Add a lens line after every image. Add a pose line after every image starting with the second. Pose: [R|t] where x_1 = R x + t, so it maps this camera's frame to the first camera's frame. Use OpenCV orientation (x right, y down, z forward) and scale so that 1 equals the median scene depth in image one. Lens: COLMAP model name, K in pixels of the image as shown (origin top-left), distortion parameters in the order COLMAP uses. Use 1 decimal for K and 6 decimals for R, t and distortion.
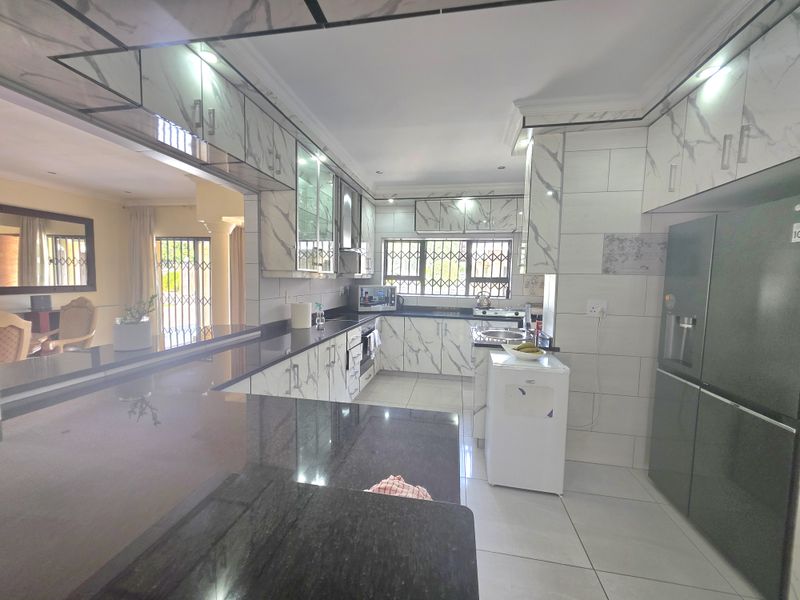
lens RADIAL K [[322.8, 0, 400.9], [0, 322.8, 300.1], [0, 0, 1]] dist [0.008141, -0.000012]
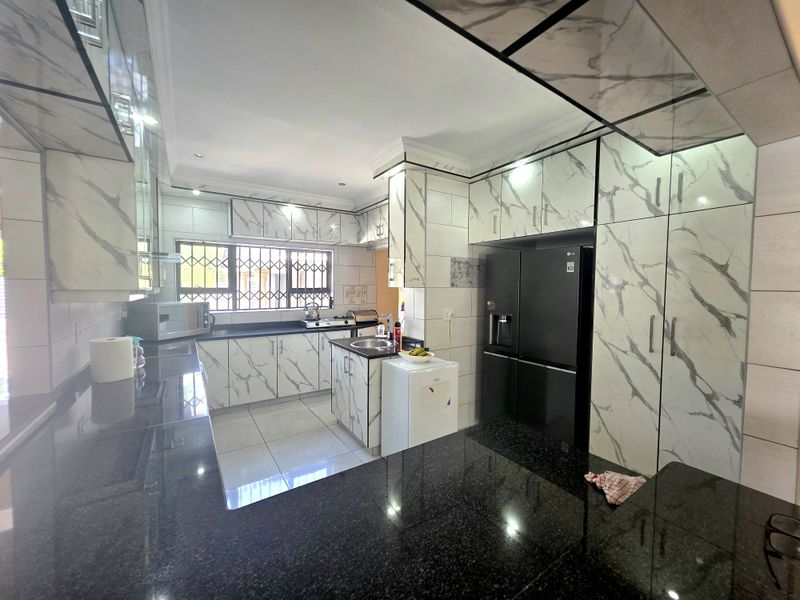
lens RADIAL K [[322.8, 0, 401.0], [0, 322.8, 298.8], [0, 0, 1]] dist [0.008141, -0.000012]
pose [[0.710543, -0.044992, 0.702214, -0.249380], [0.058221, 0.998291, 0.005051, -0.028791], [-0.701241, 0.037295, 0.711948, 0.114378]]
